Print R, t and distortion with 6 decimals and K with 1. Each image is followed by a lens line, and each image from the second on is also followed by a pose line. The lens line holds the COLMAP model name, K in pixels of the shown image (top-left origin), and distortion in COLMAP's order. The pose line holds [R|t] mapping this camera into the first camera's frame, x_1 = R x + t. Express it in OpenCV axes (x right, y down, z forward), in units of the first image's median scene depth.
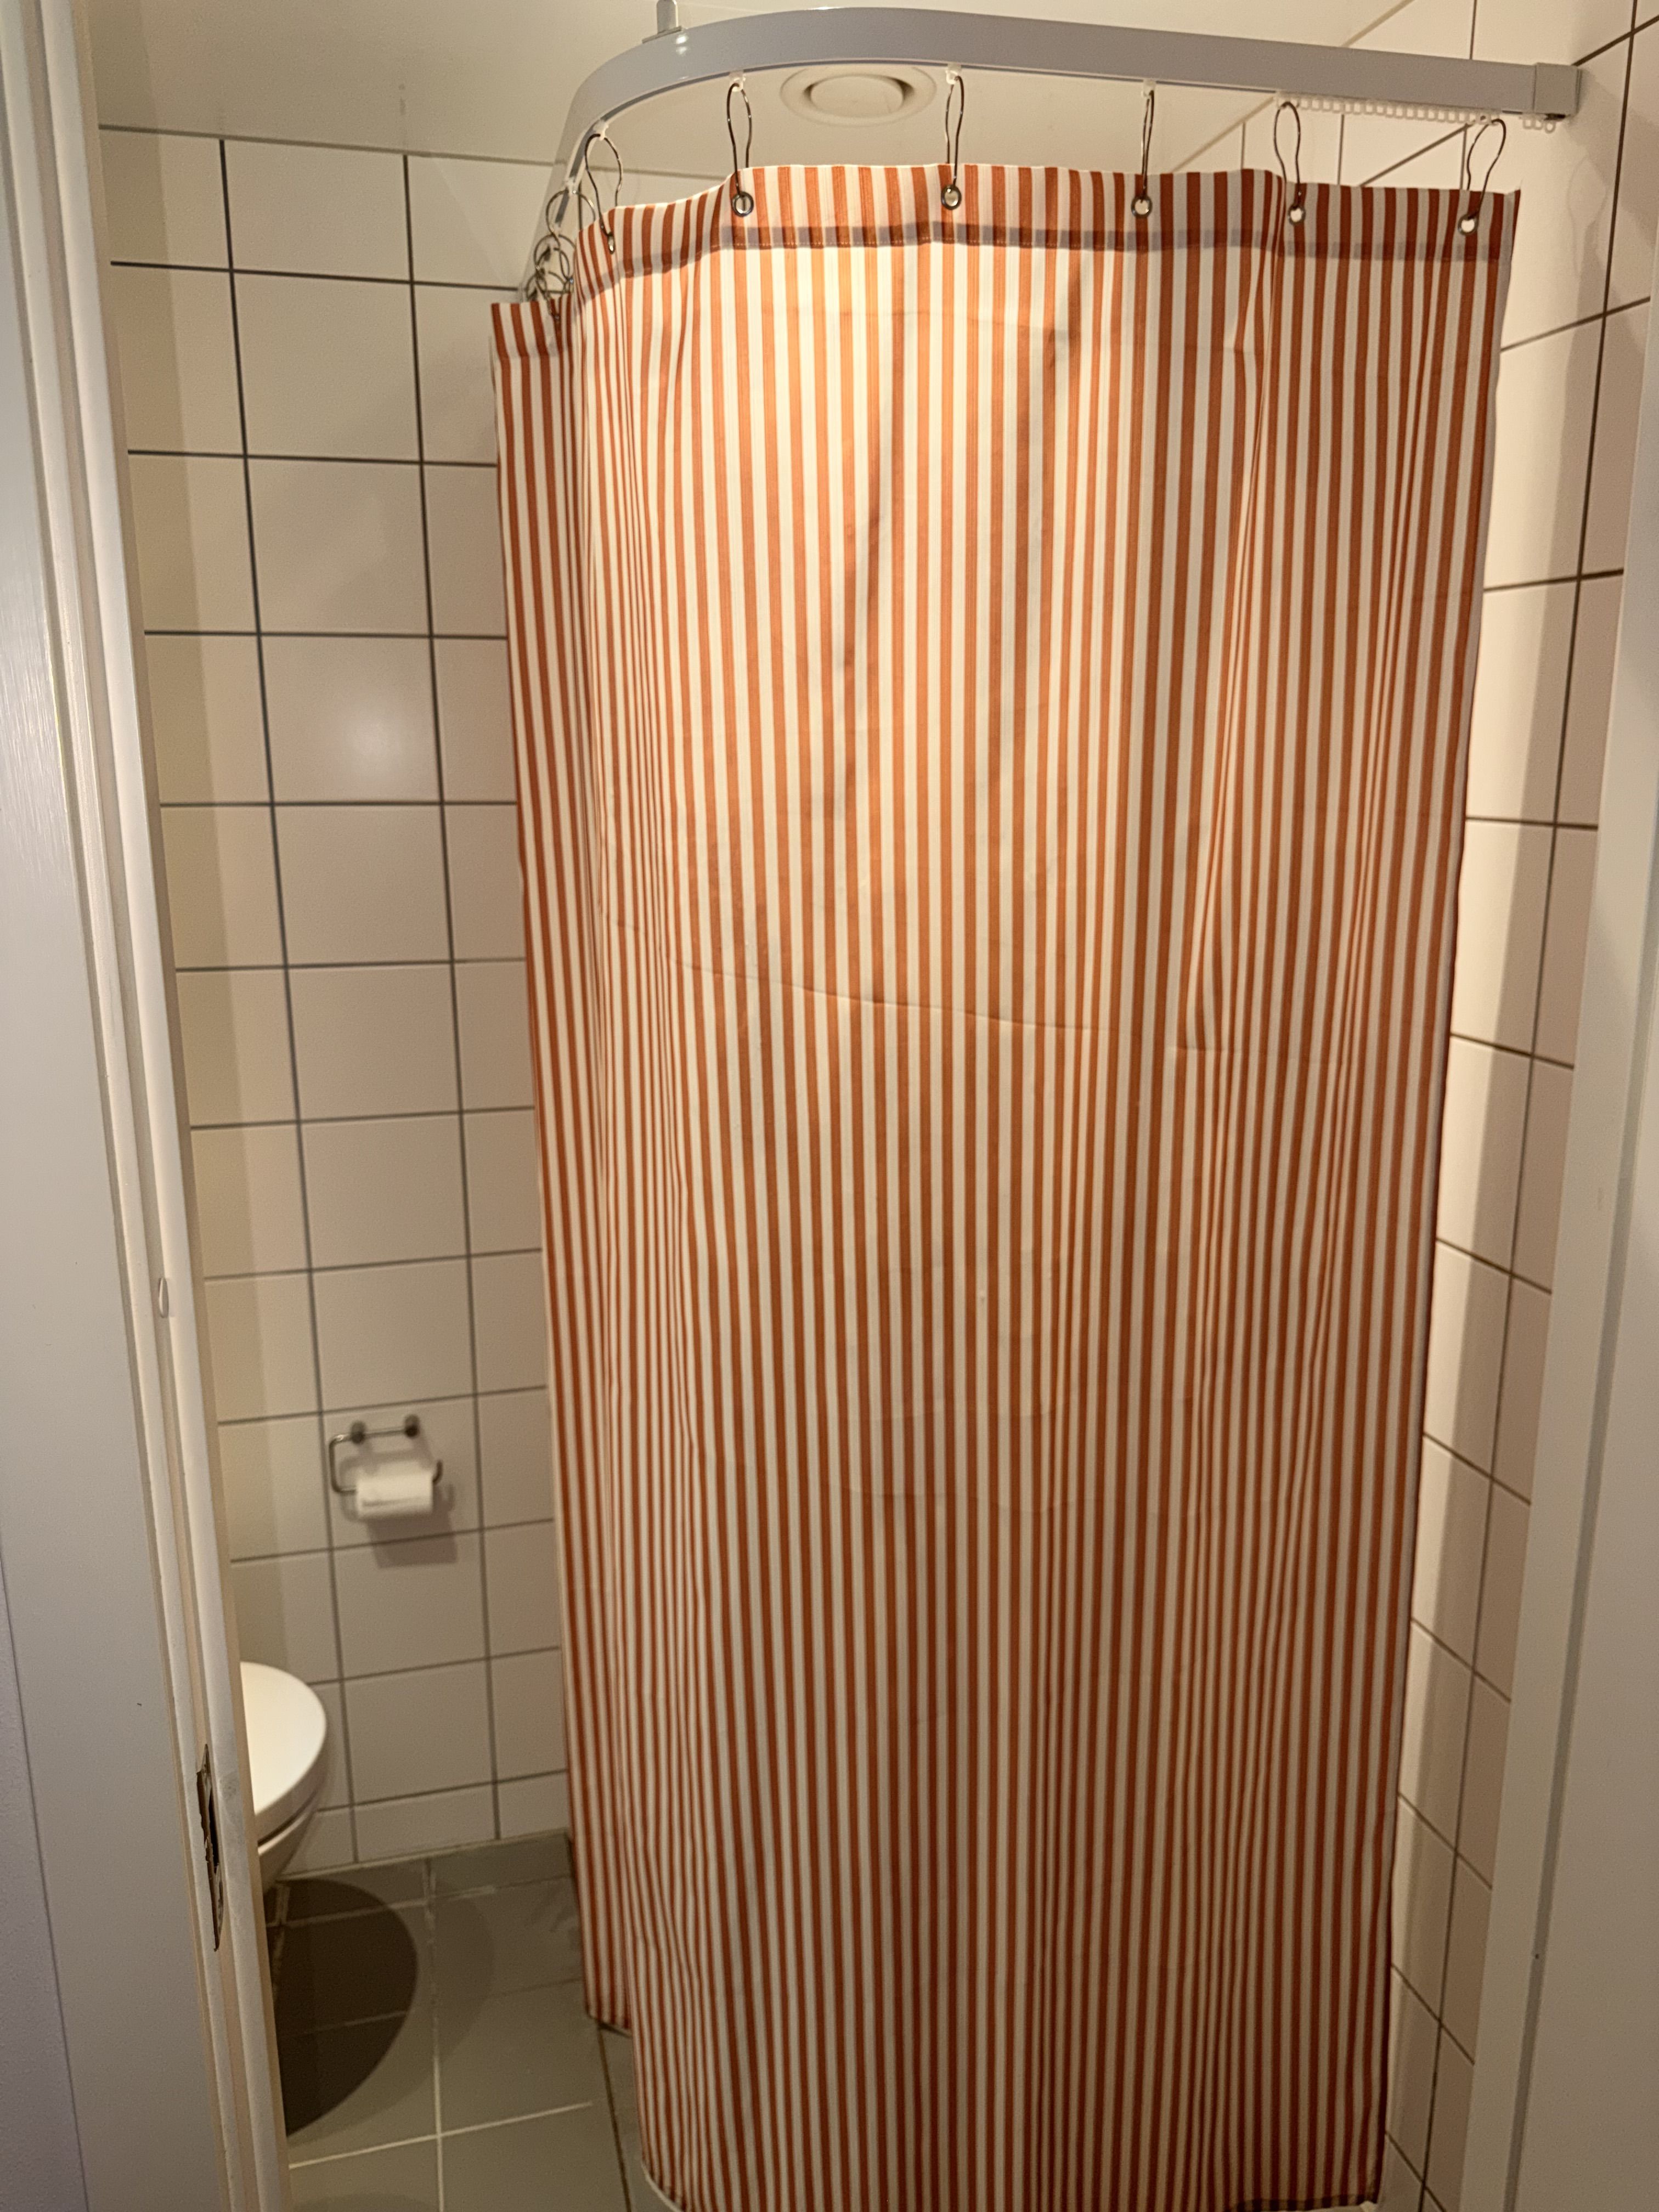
lens RADIAL K [[1583.5, 0, 829.5], [0, 1583.5, 1106.0], [0, 0, 1]] dist [0.009083, -0.034953]
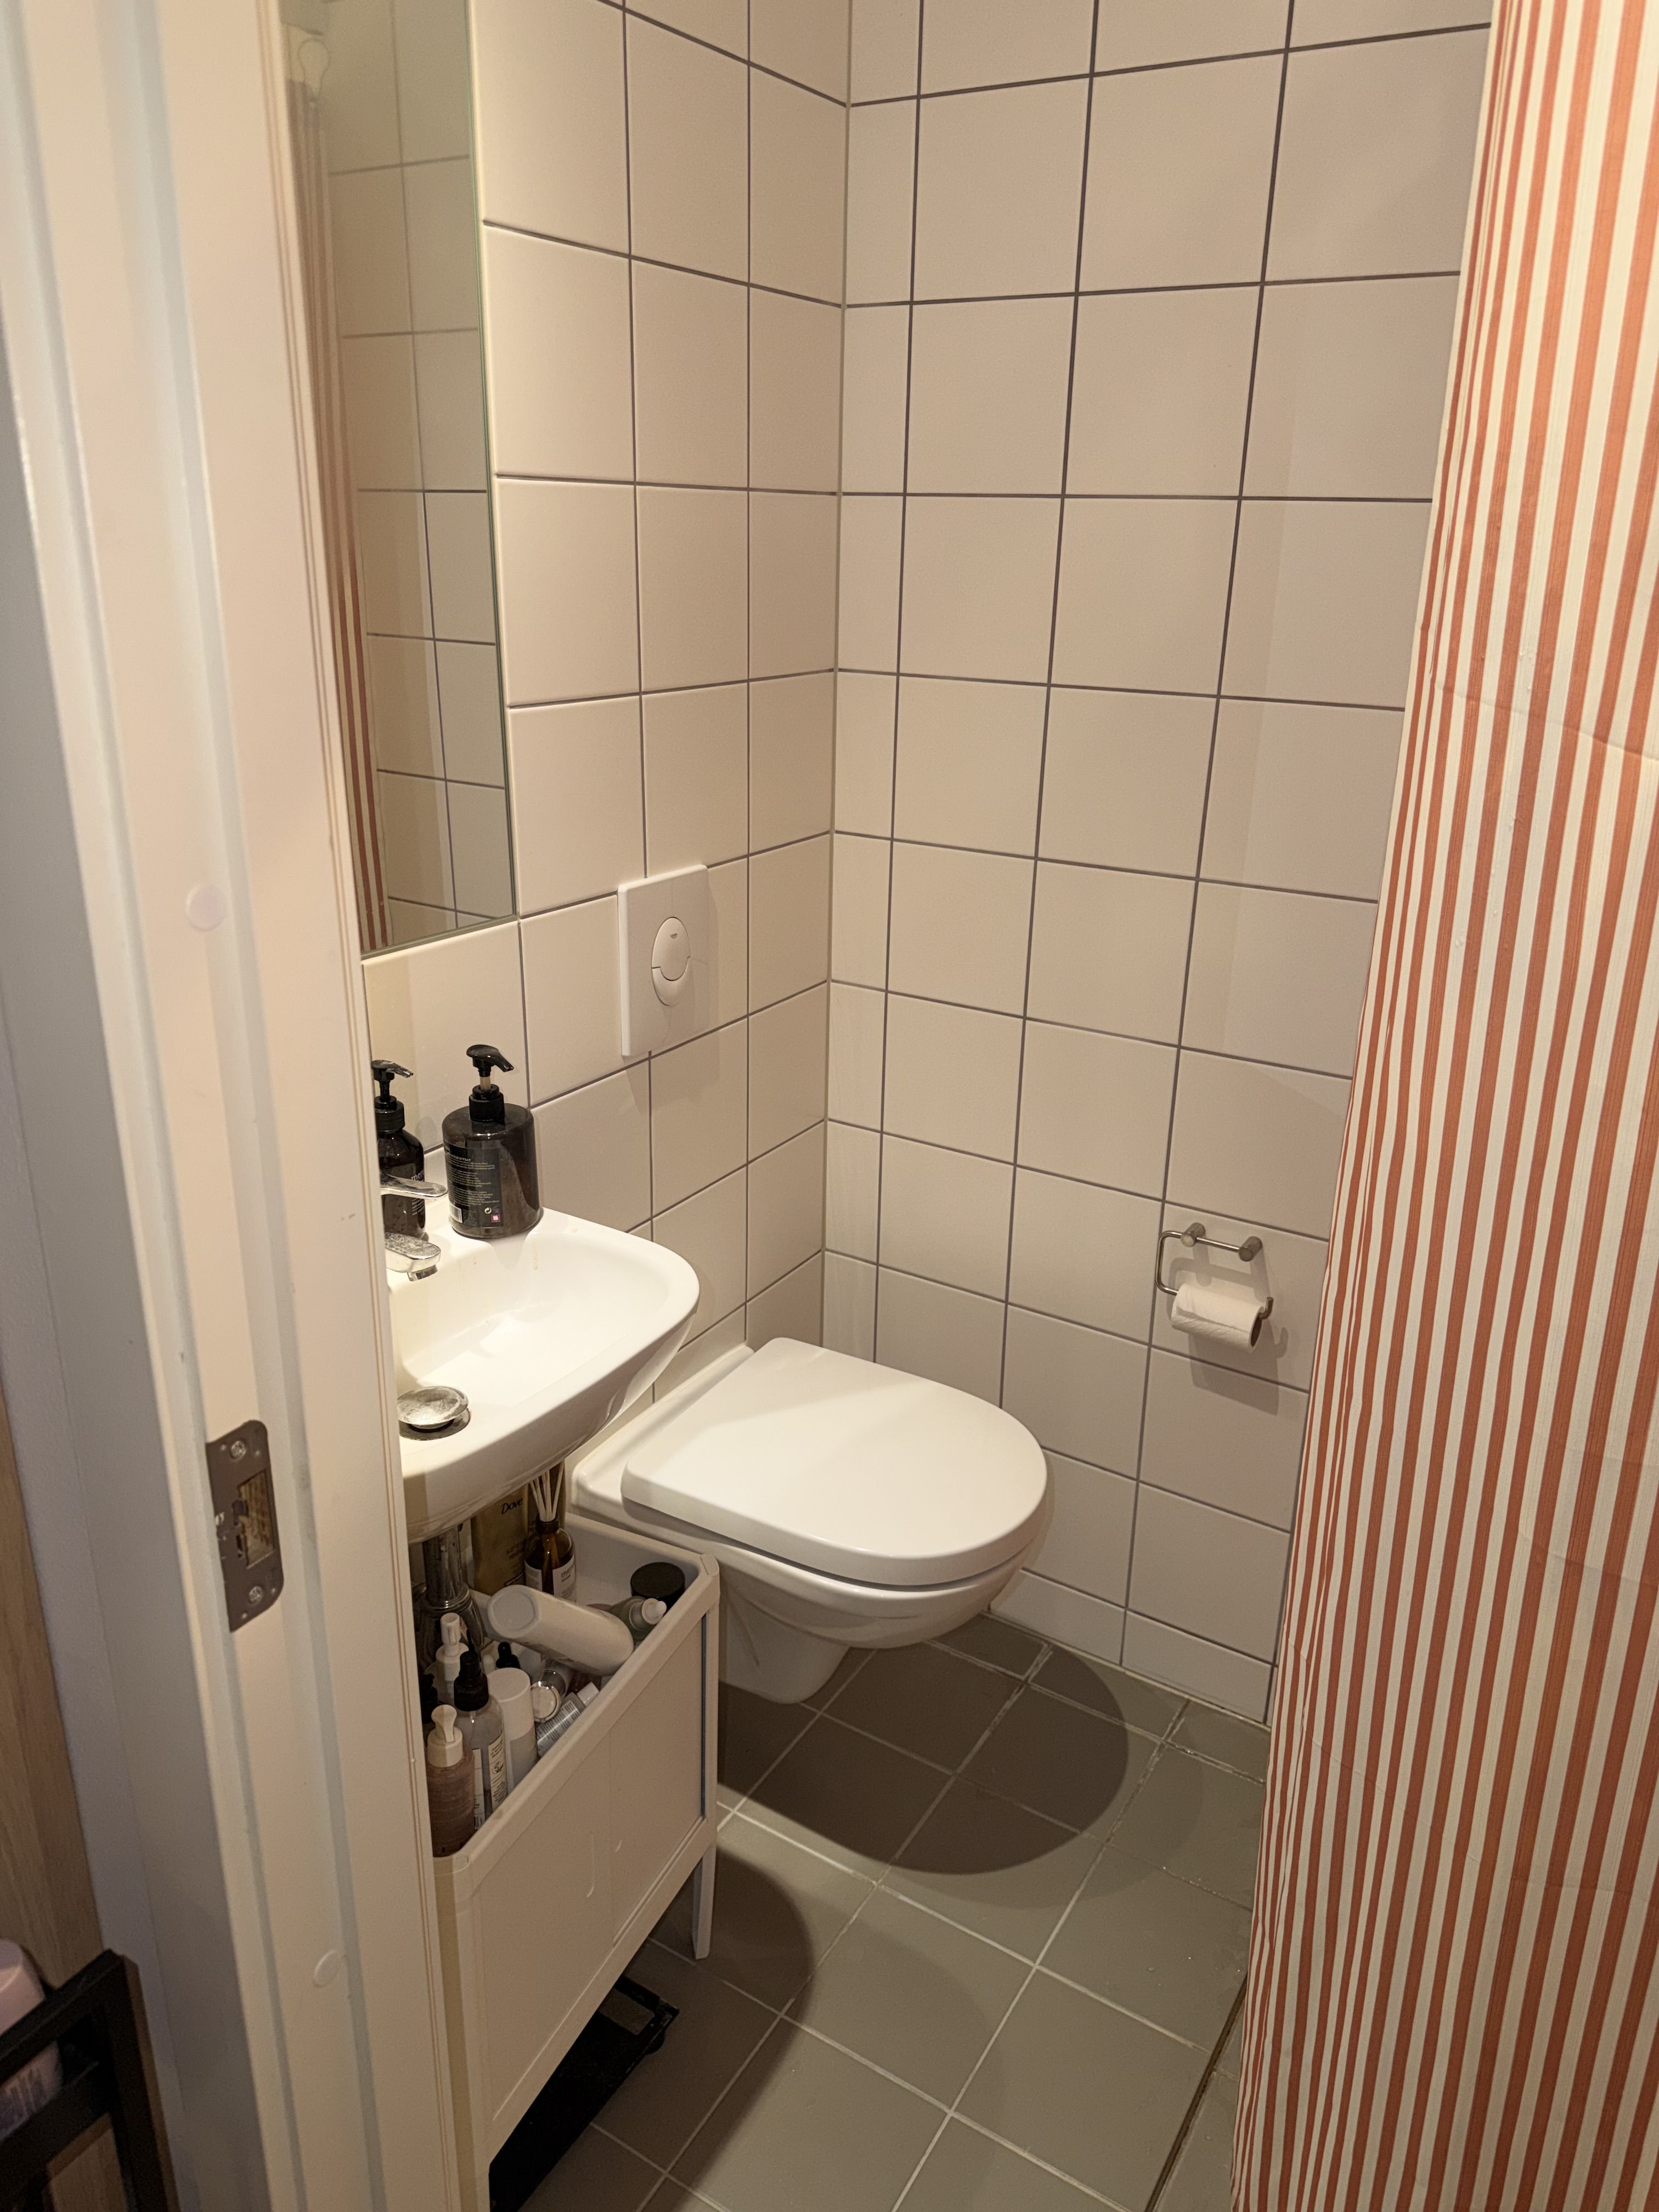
lens RADIAL K [[1583.5, 0, 829.5], [0, 1583.5, 1106.0], [0, 0, 1]] dist [0.009083, -0.034953]
pose [[0.683478, 0.277482, -0.675175, 0.142844], [-0.191760, 0.960700, 0.200709, -0.002651], [0.704334, -0.007709, 0.709827, 0.221379]]
